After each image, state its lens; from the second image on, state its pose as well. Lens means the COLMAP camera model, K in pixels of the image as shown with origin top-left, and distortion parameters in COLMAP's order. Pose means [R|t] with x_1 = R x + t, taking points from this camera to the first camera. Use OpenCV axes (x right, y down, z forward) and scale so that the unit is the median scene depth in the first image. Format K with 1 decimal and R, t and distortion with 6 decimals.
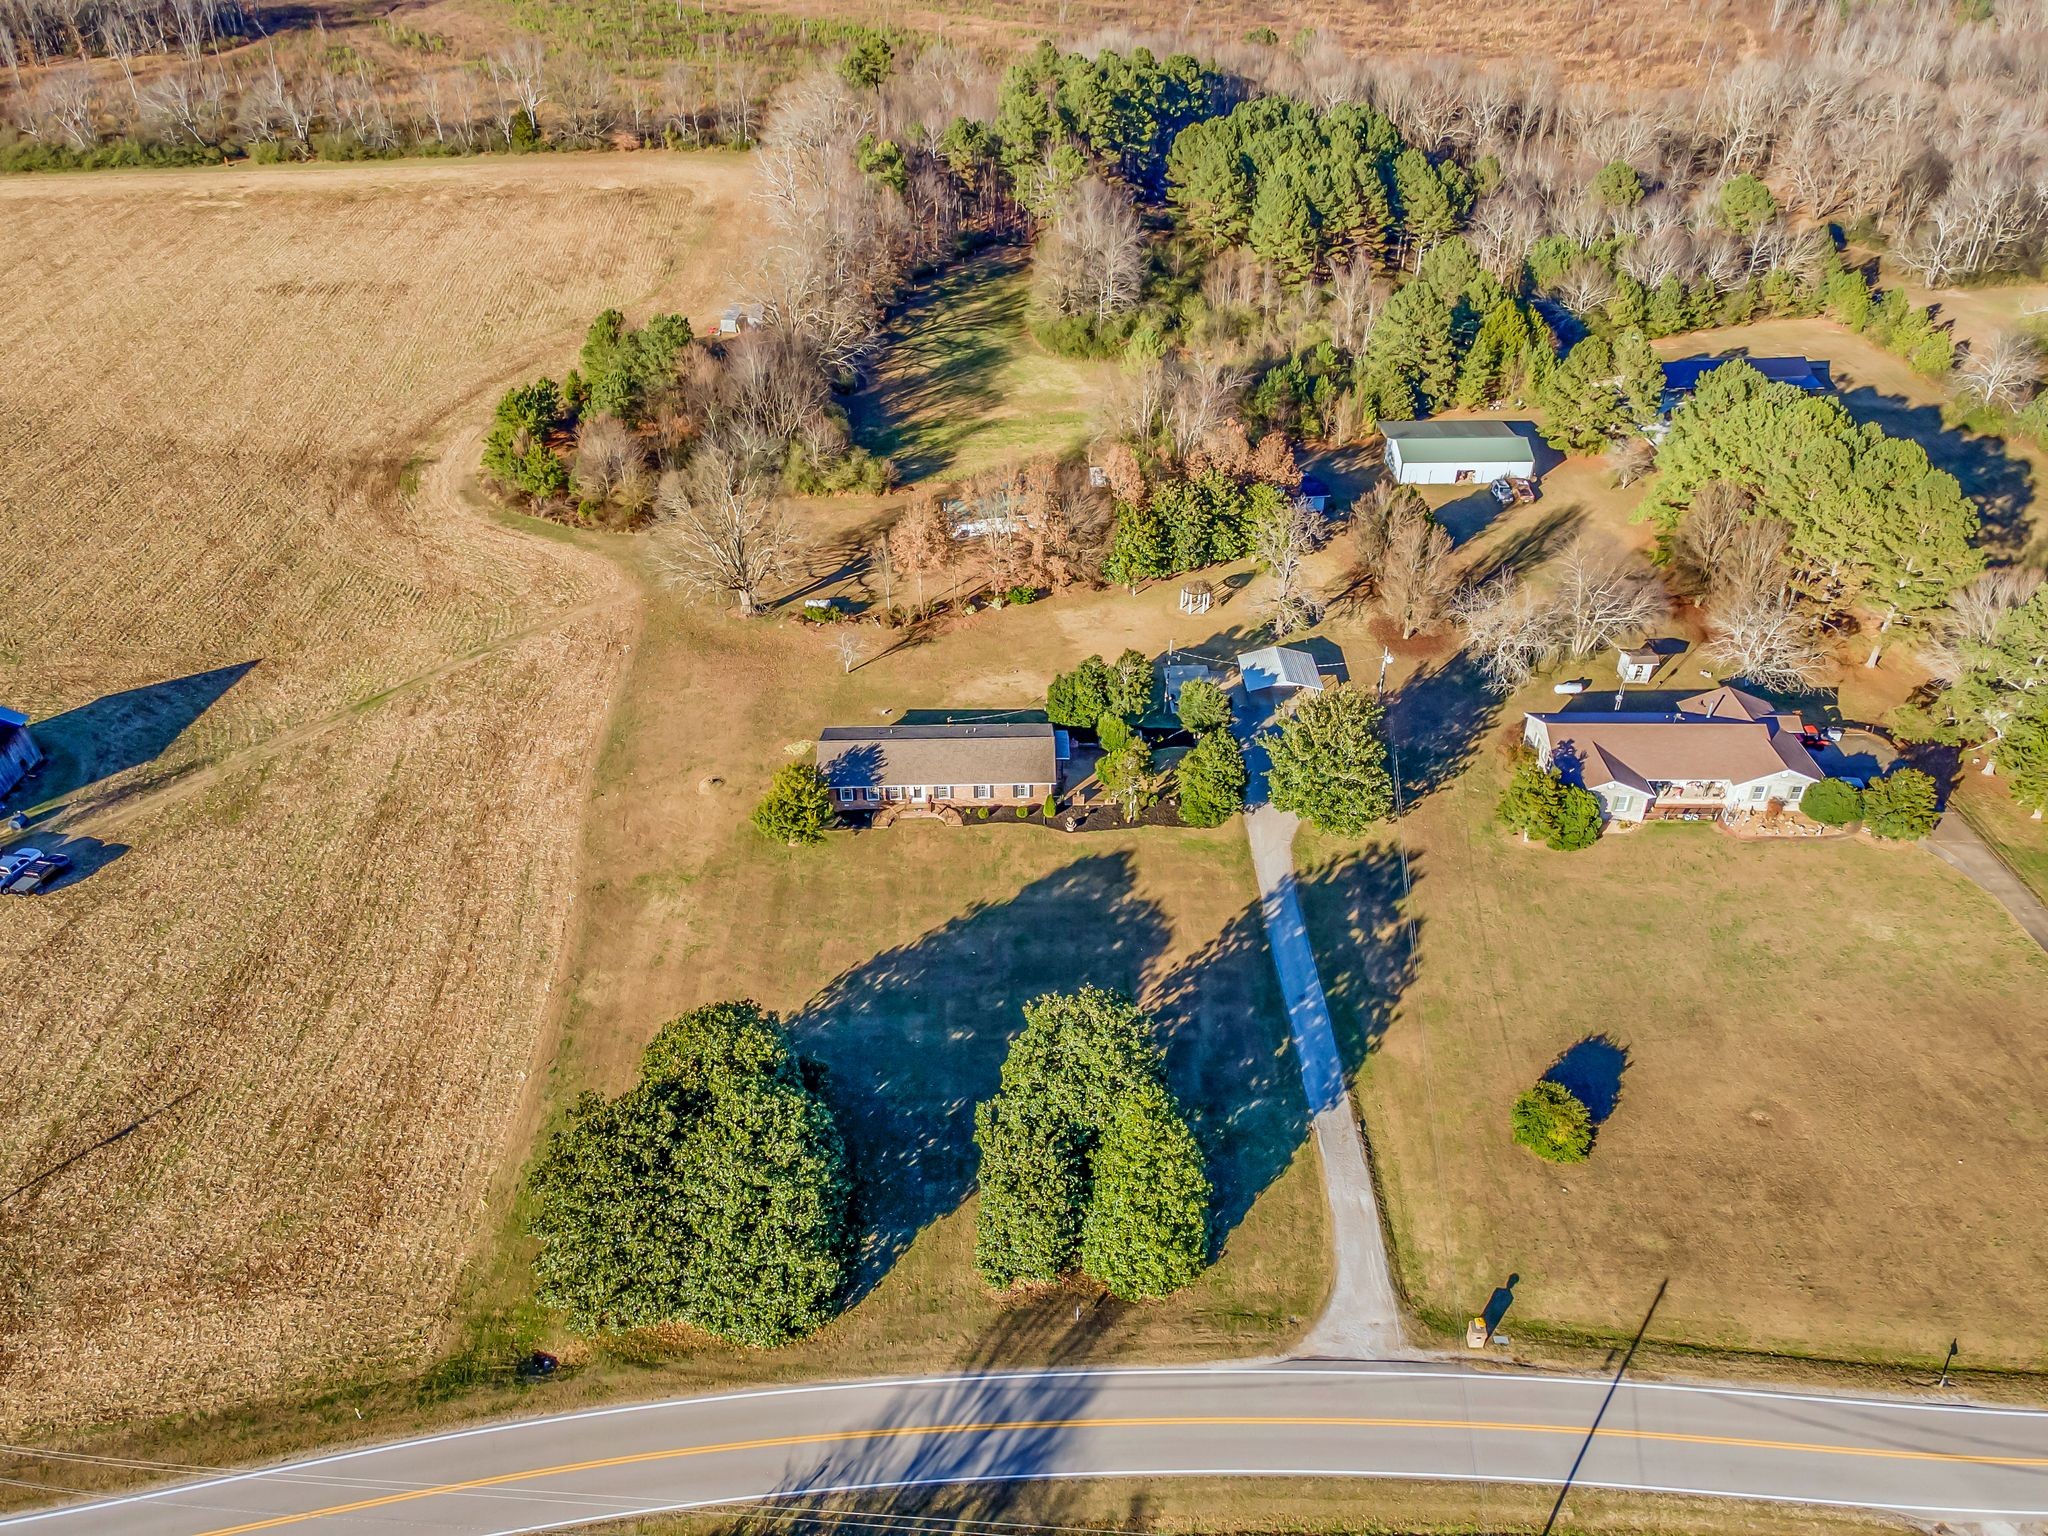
lens RADIAL K [[1479.7, 0, 1024.0], [0, 1479.7, 768.0], [0, 0, 1]] dist [0.020562, 0.036849]
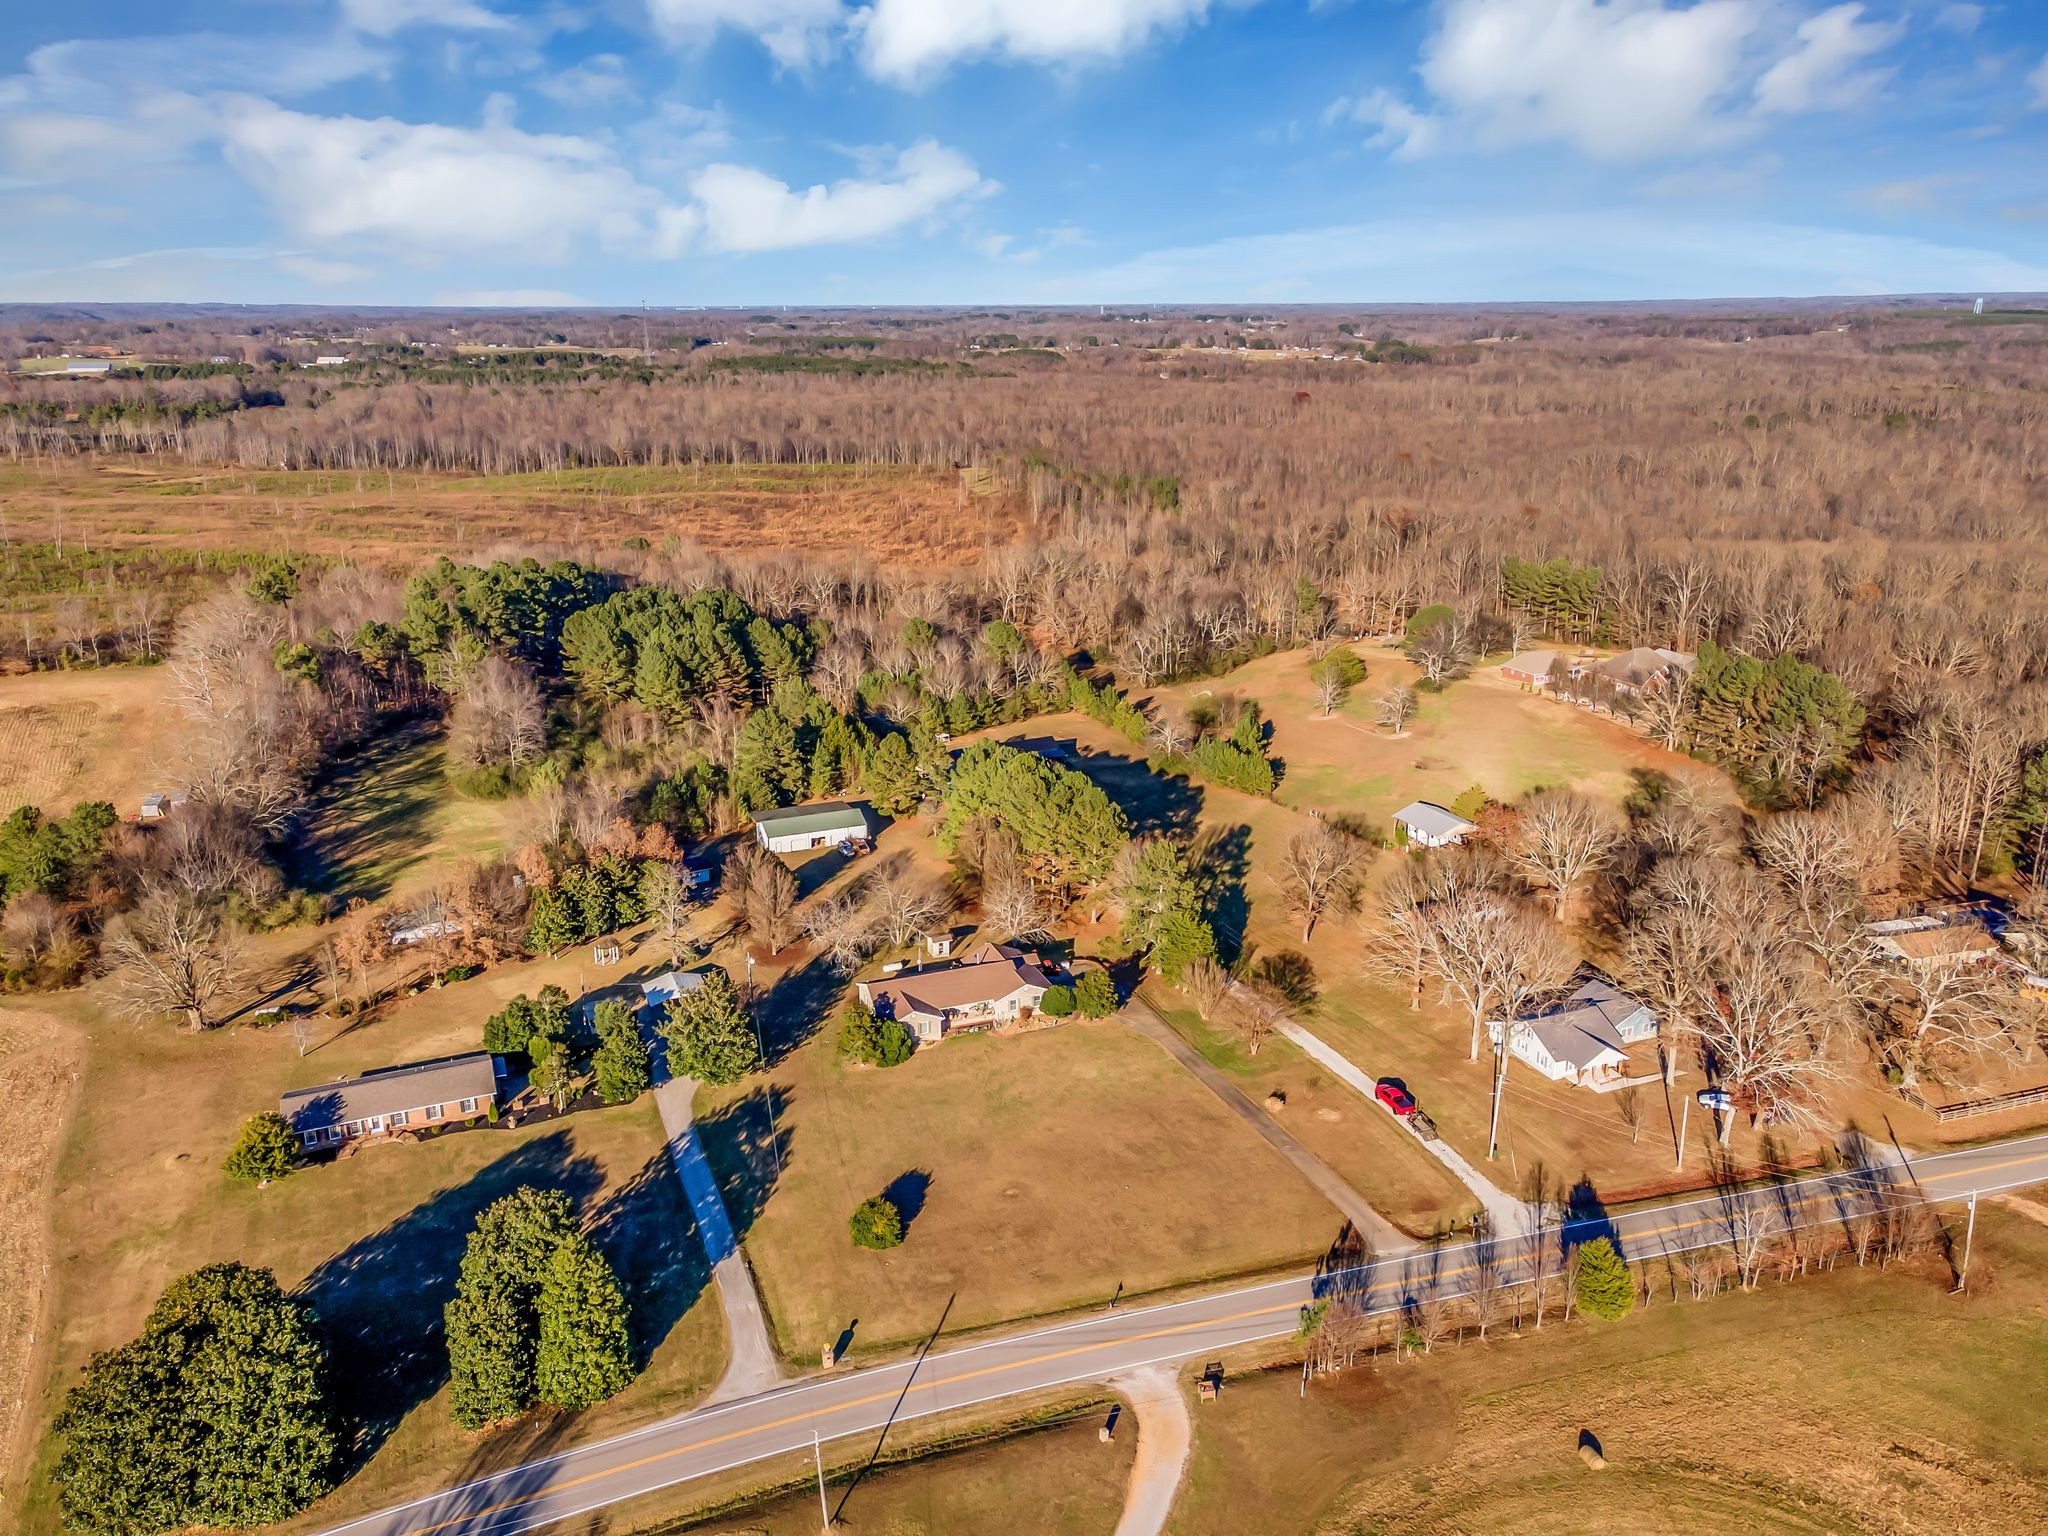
lens RADIAL K [[1479.7, 0, 1024.0], [0, 1479.7, 768.0], [0, 0, 1]] dist [0.020562, 0.036849]
pose [[0.929360, -0.111396, 0.351966, 0.019721], [0.210482, 0.943137, -0.257273, 0.135929], [-0.303293, 0.313182, 0.899961, -0.288112]]
